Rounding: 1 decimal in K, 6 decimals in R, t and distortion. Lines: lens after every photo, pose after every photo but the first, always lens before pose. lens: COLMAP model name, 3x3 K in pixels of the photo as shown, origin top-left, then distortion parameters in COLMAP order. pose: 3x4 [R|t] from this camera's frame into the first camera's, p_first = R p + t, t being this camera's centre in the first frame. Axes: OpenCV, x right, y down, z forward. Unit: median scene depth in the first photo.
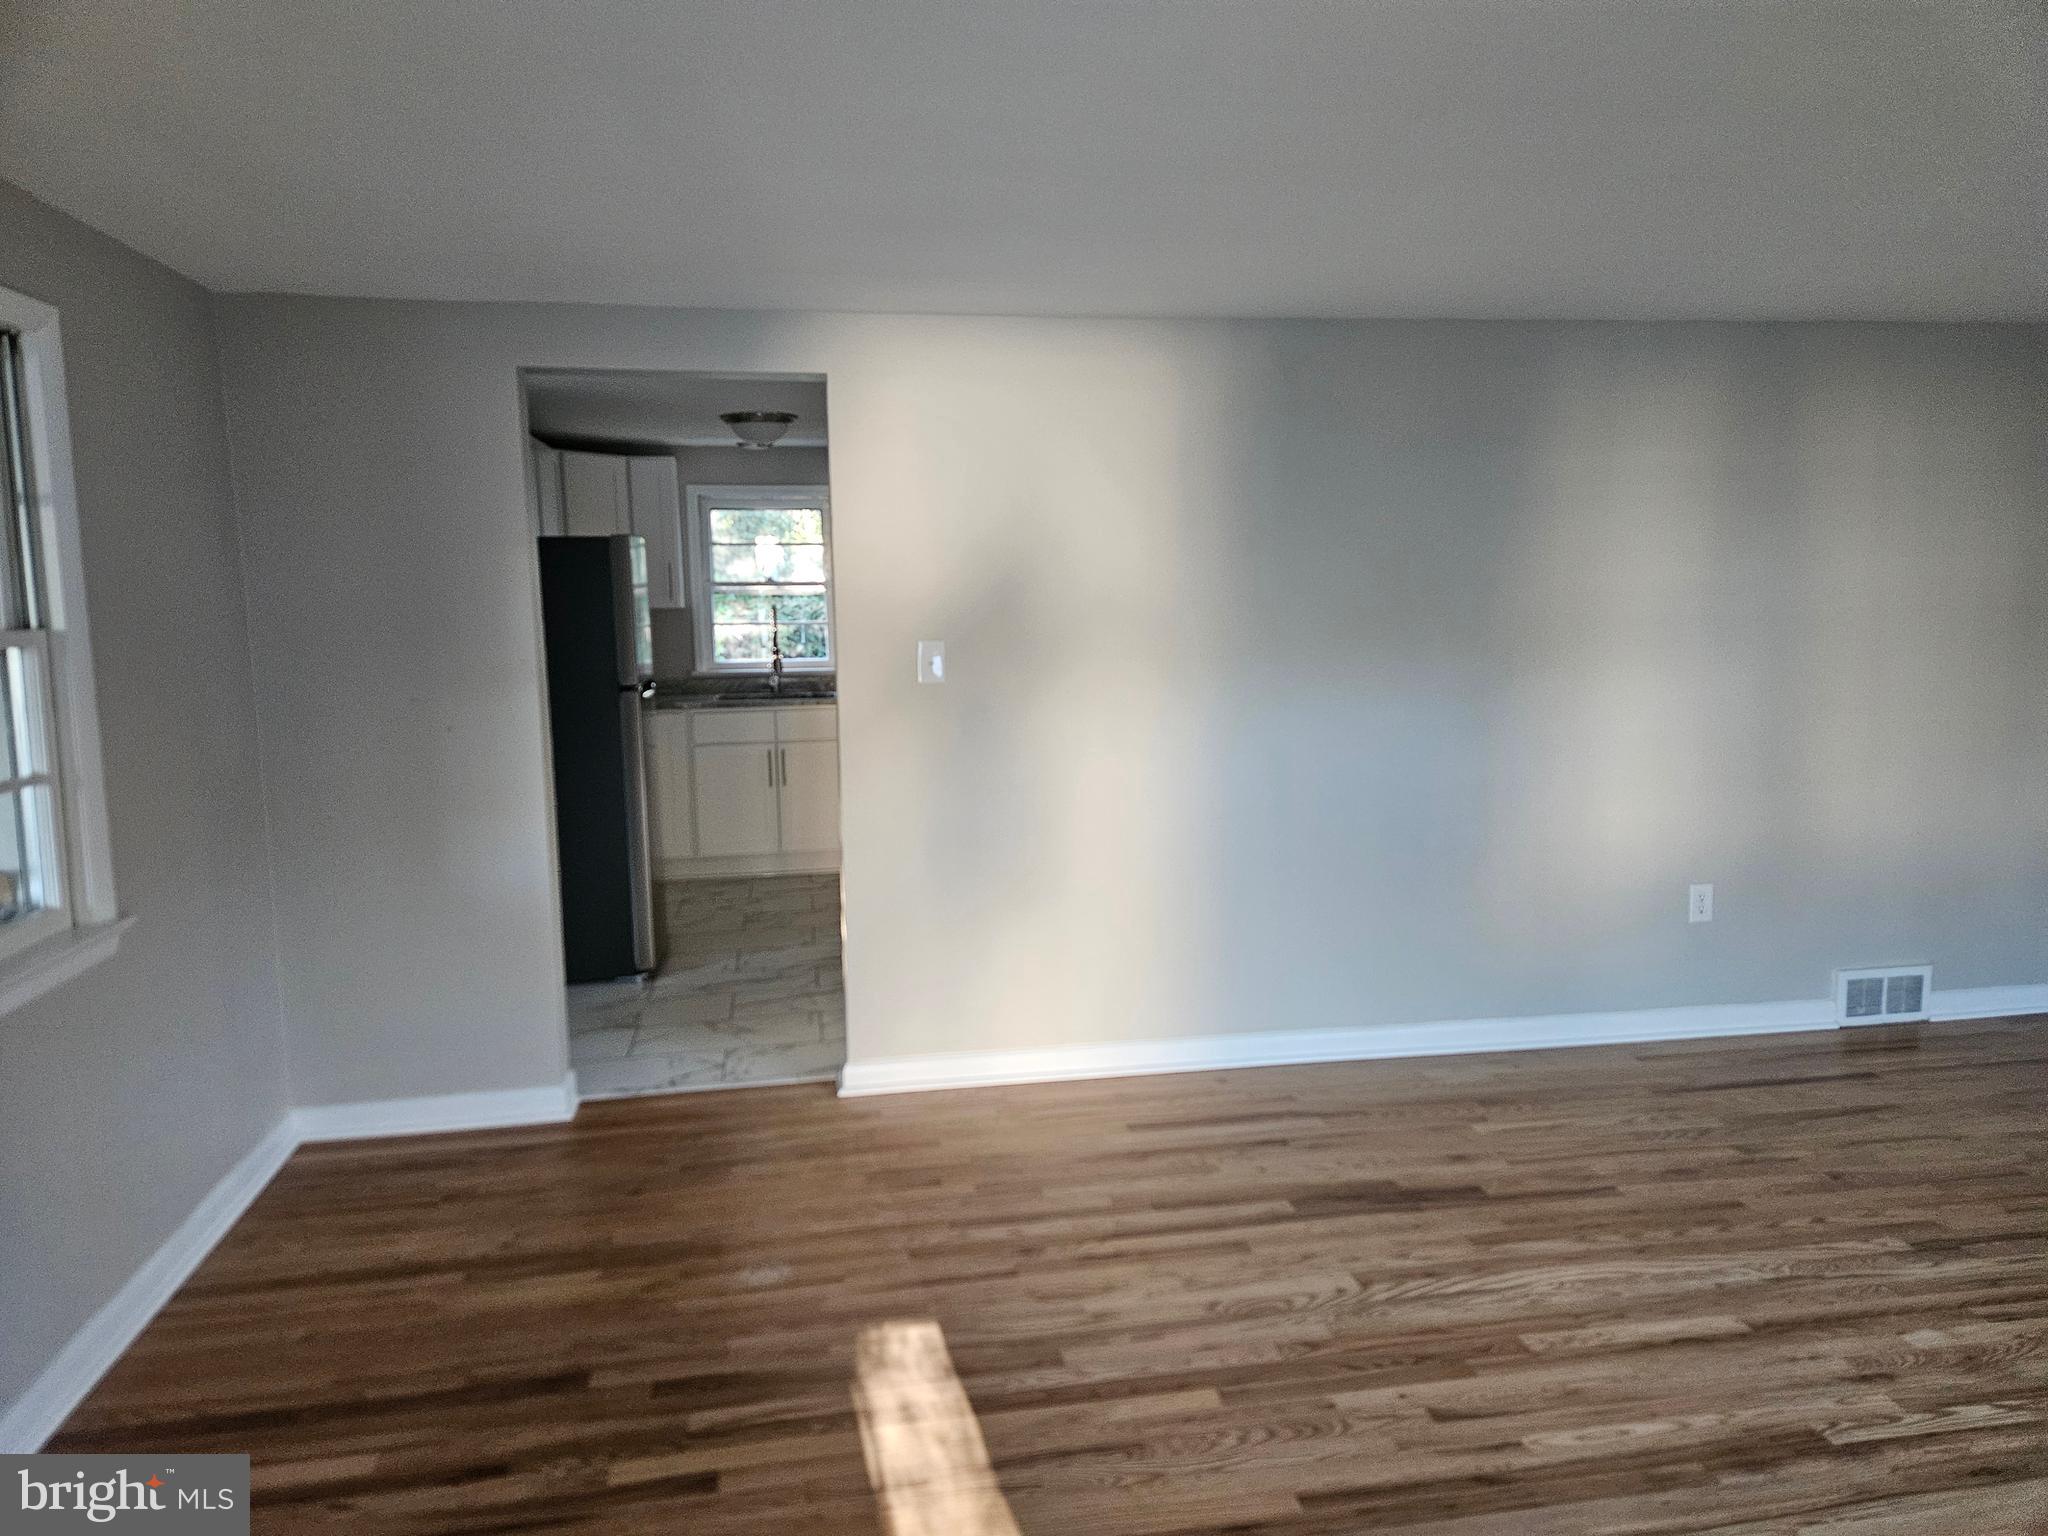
lens RADIAL K [[1340.5, 0, 1005.2], [0, 1340.5, 739.8], [0, 0, 1]] dist [0.081863, -0.063171]
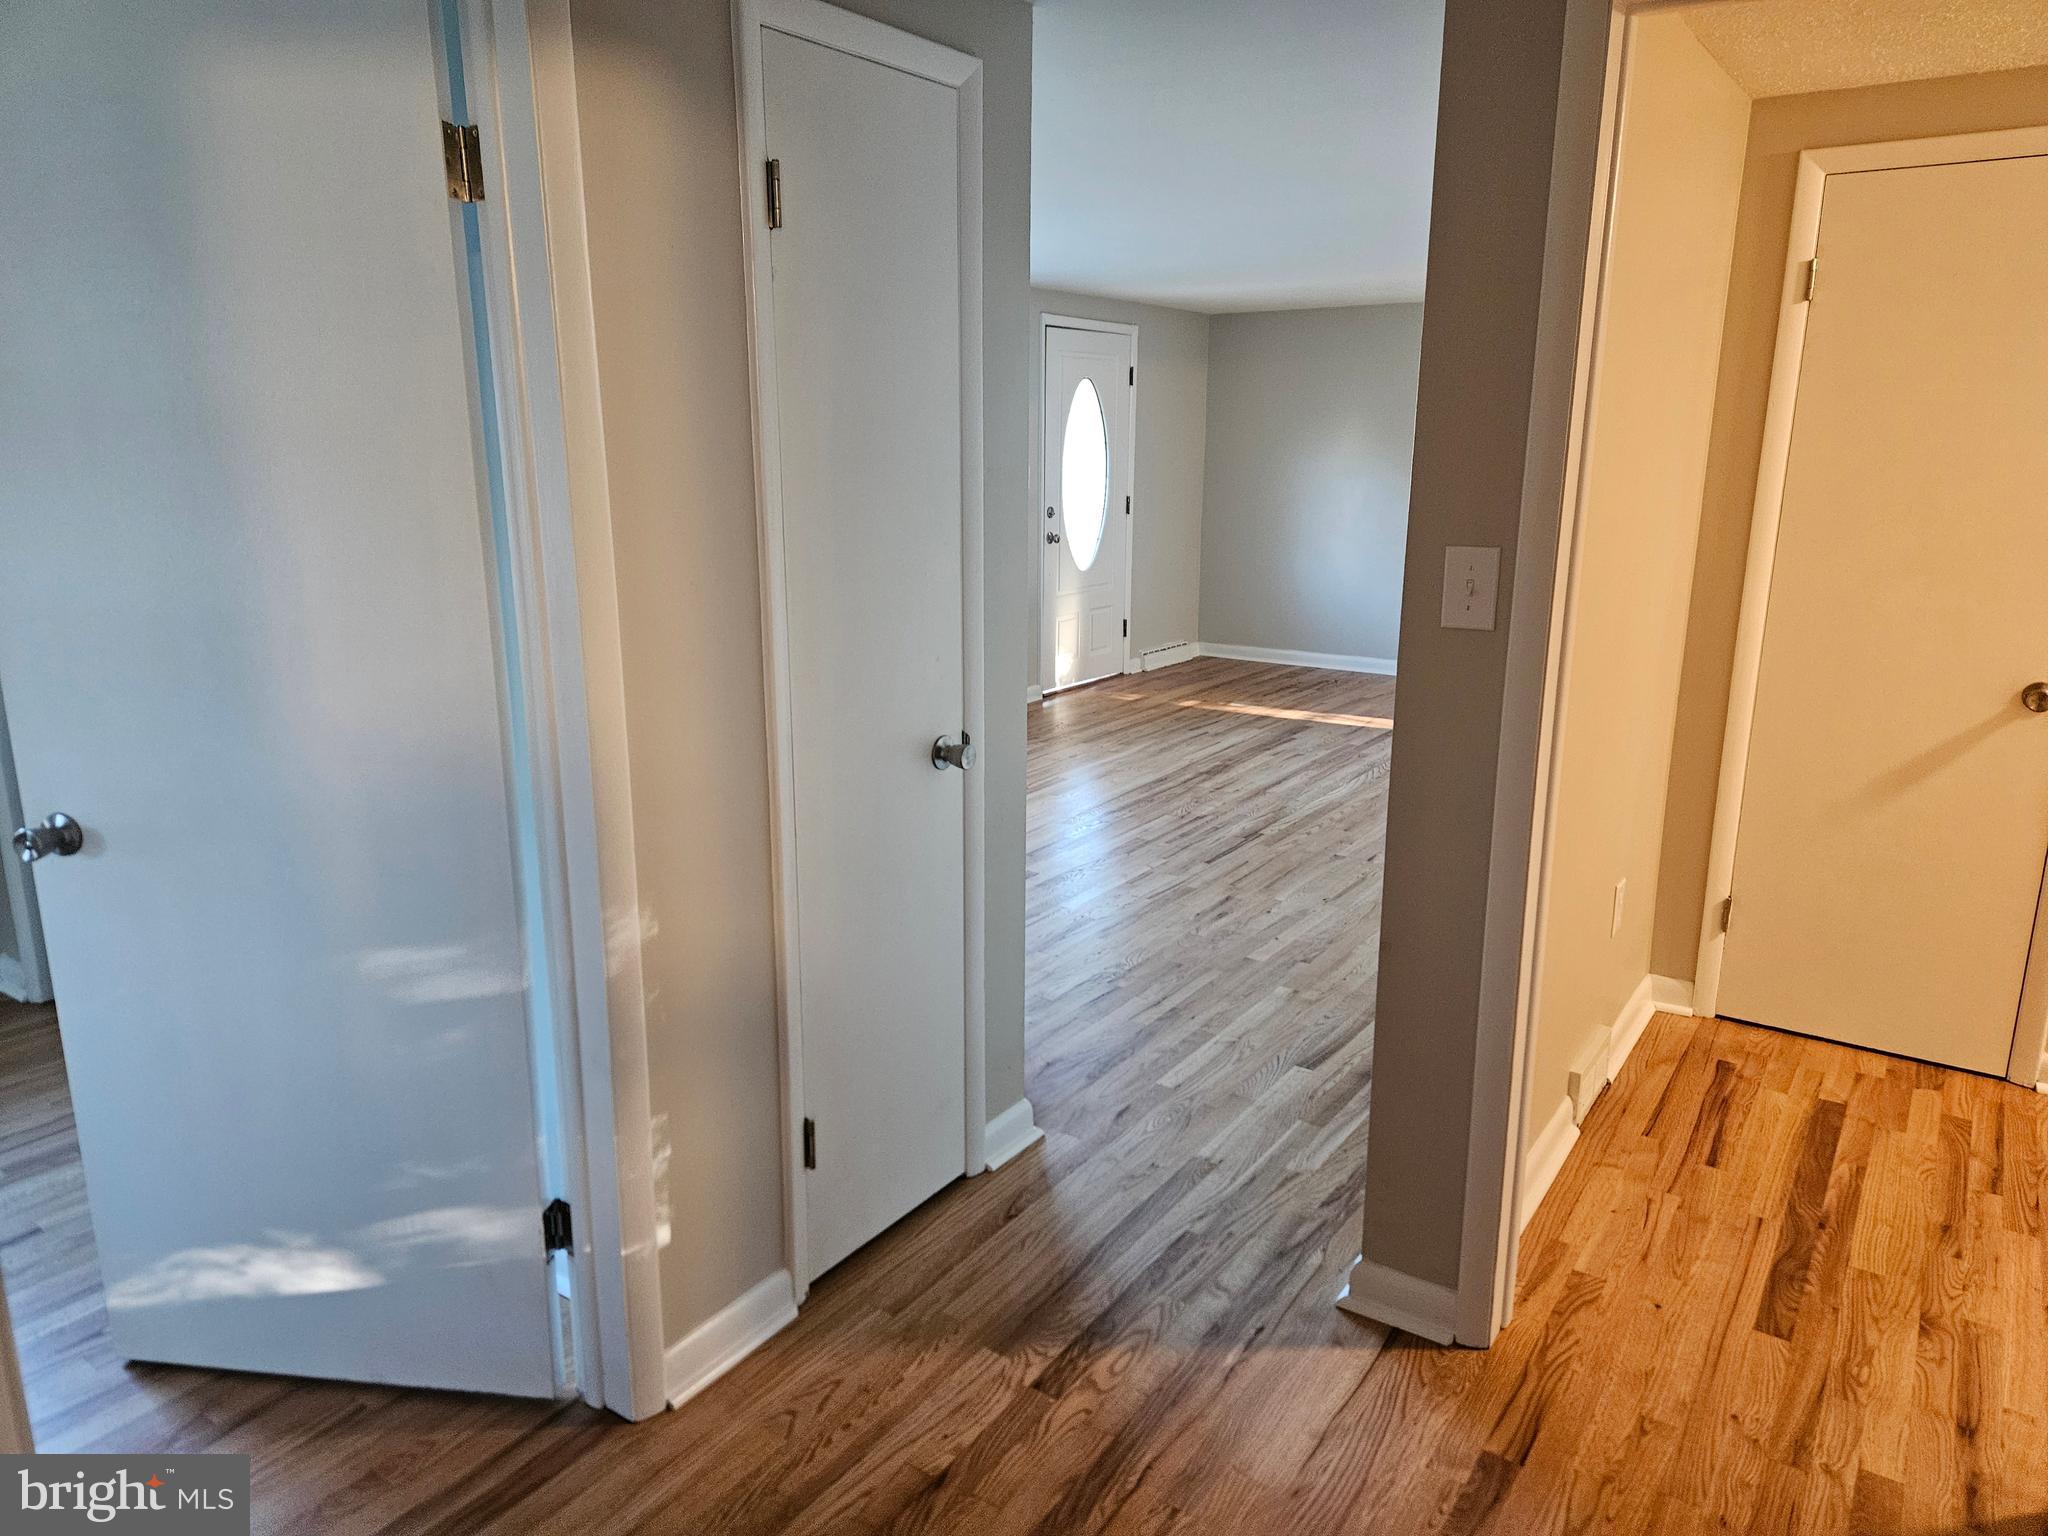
lens RADIAL K [[1366.2, 0, 1011.5], [0, 1366.2, 771.3], [0, 0, 1]] dist [0.086919, -0.087207]
pose [[-0.694324, 0.185038, -0.695468, 2.148237], [-0.071886, 0.943715, 0.322855, -0.251200], [0.716064, 0.274160, -0.641942, 1.935037]]
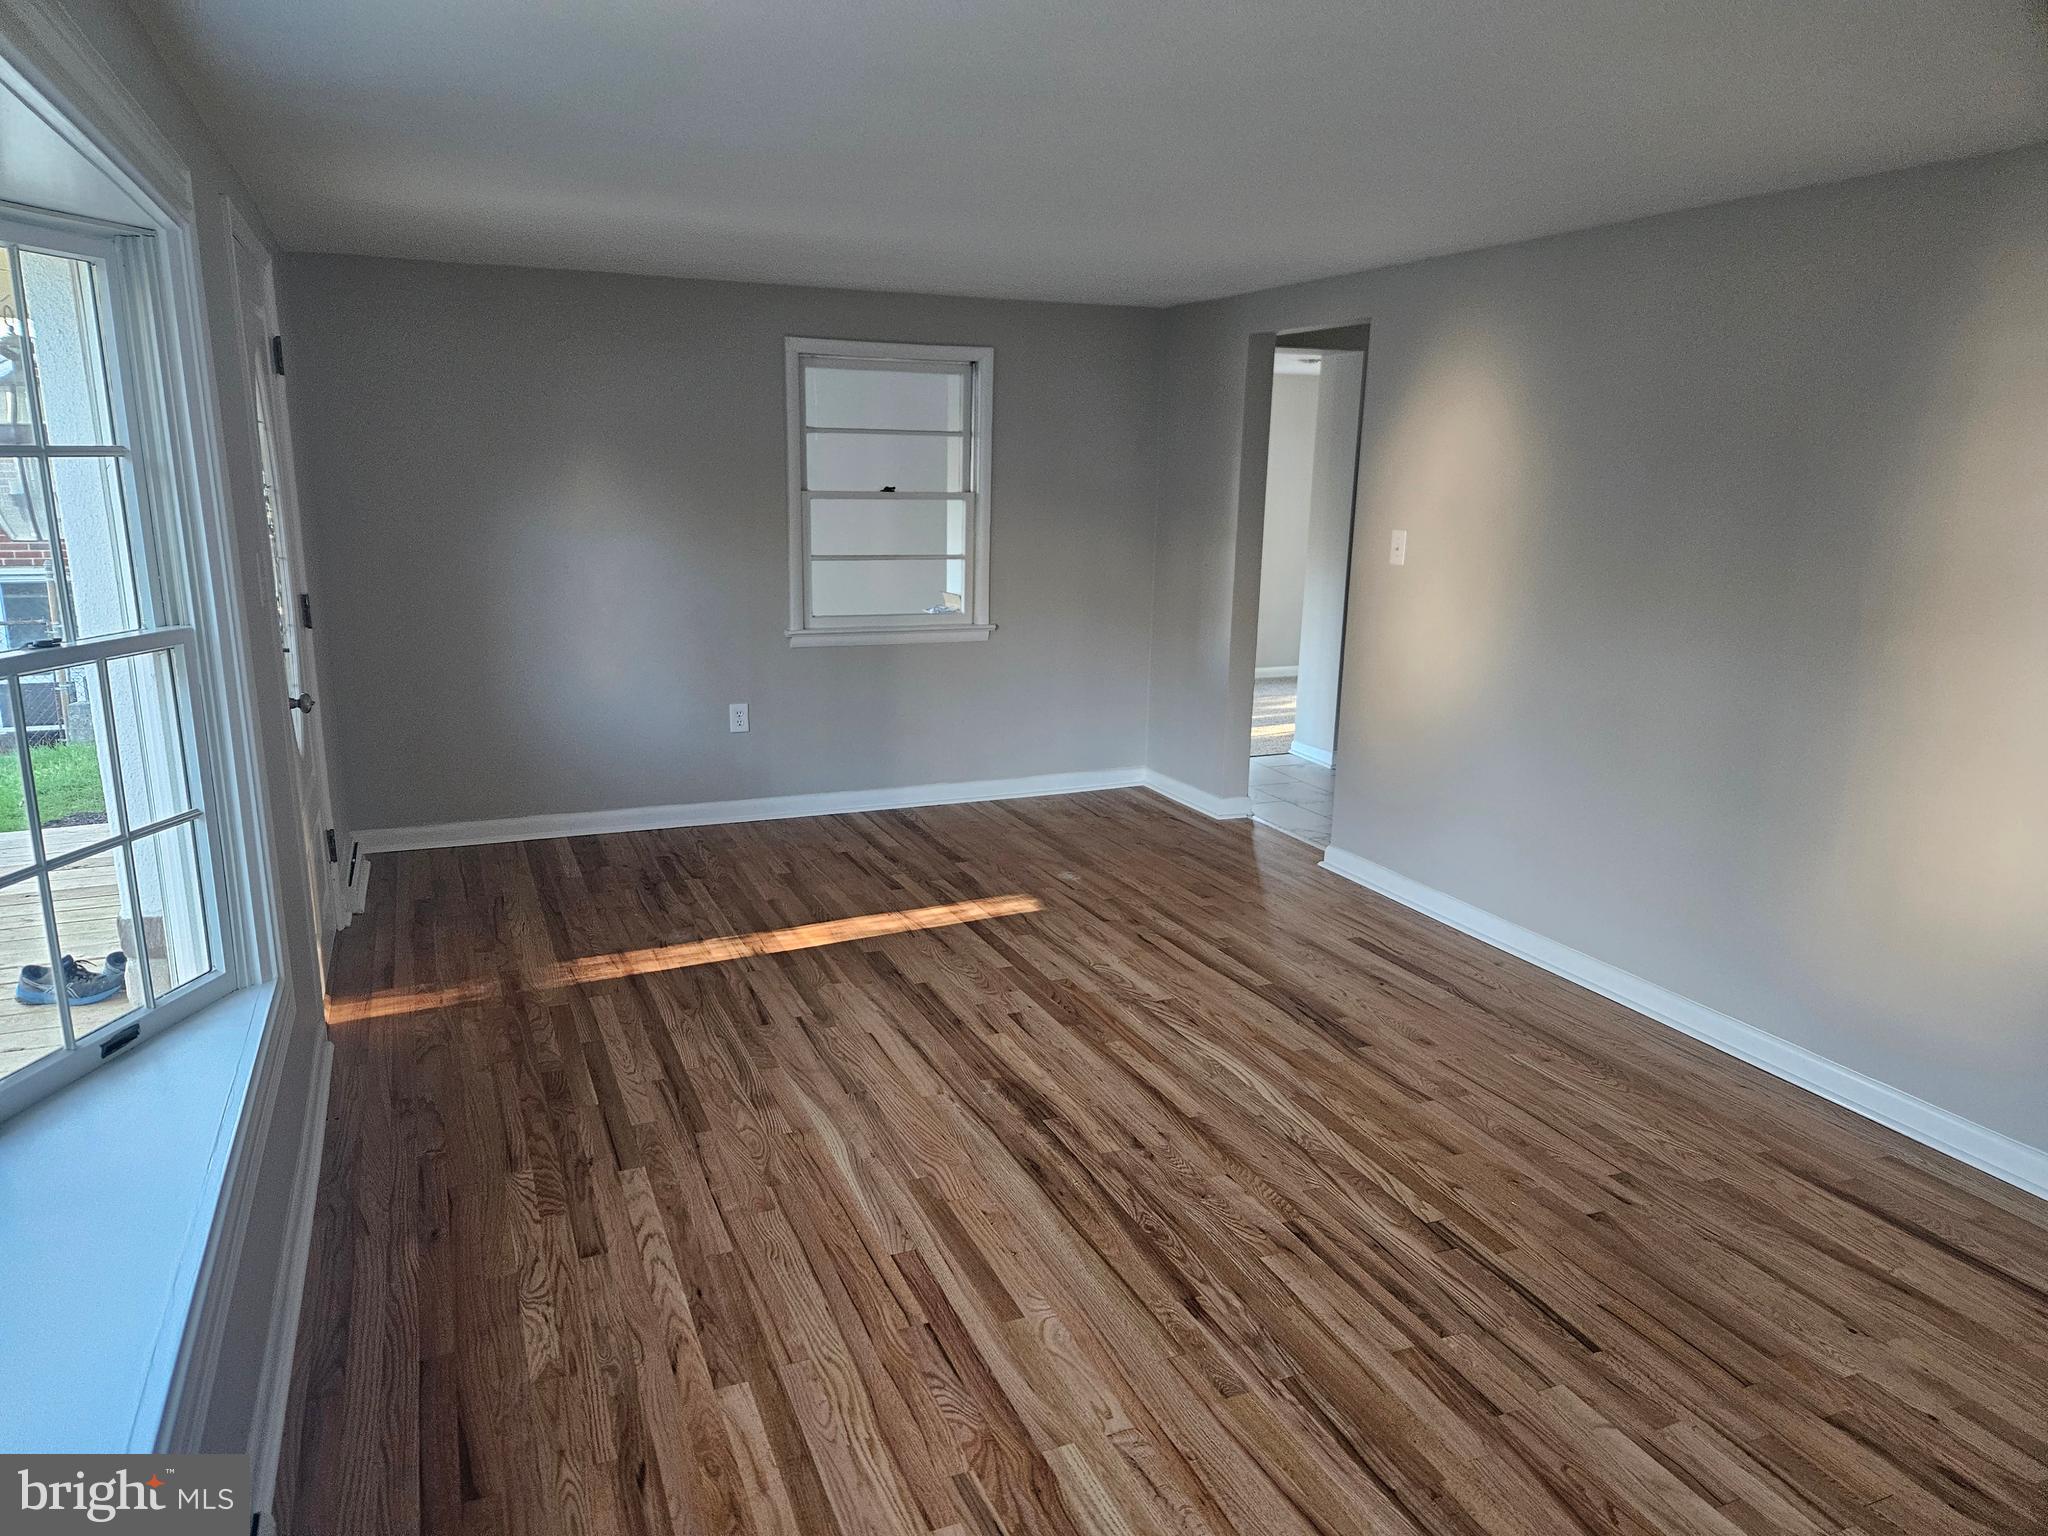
lens RADIAL K [[1366.2, 0, 1011.5], [0, 1366.2, 771.3], [0, 0, 1]] dist [0.086919, -0.087207]
pose [[0.234797, 0.233739, -0.943523, 1.487411], [-0.126140, 0.969778, 0.208853, -0.107339], [0.963825, 0.069978, 0.257184, 0.460882]]
